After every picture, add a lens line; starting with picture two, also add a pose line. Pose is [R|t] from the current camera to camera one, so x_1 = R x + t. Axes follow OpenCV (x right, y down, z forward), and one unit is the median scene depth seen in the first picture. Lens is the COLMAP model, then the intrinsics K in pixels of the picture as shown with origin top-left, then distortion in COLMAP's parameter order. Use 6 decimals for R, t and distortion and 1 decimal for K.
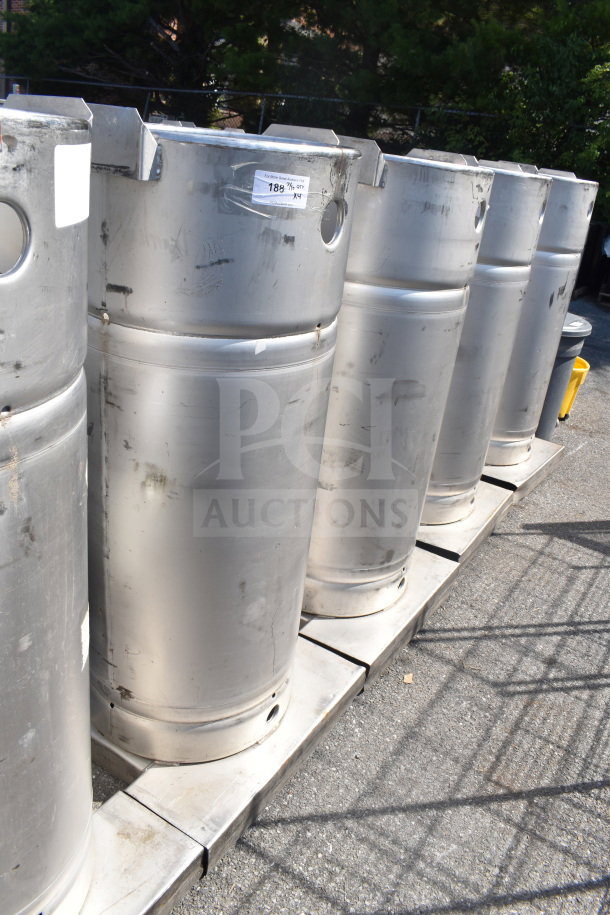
lens RADIAL K [[710.5, 0, 303.8], [0, 710.5, 473.8], [0, 0, 1]] dist [-0.078167, -0.004808]
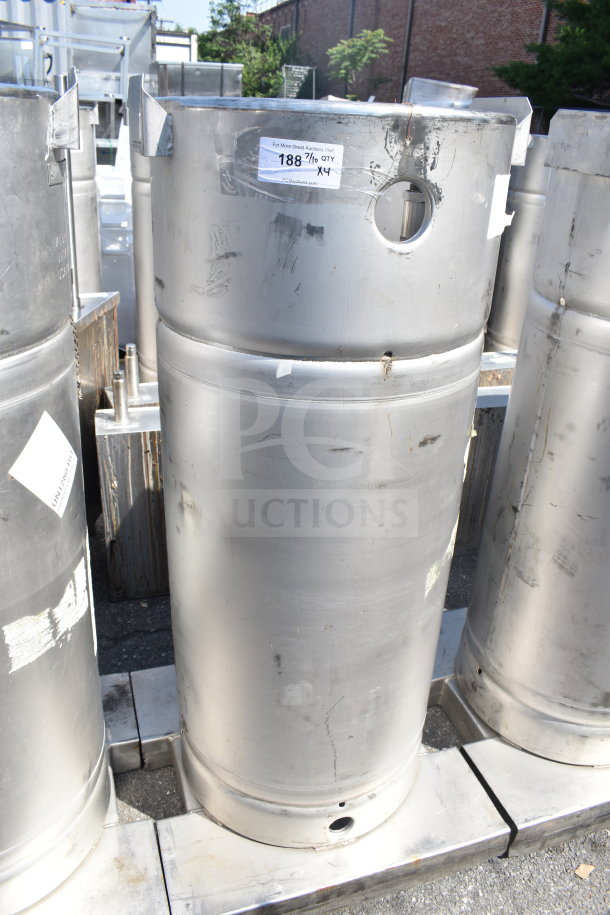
lens RADIAL K [[710.5, 0, 303.8], [0, 710.5, 473.8], [0, 0, 1]] dist [-0.078167, -0.004808]
pose [[0.771558, 0.217741, -0.597735, 0.413462], [-0.242881, 0.969249, 0.039563, -0.096613], [0.587969, 0.114653, 0.800717, 0.374740]]
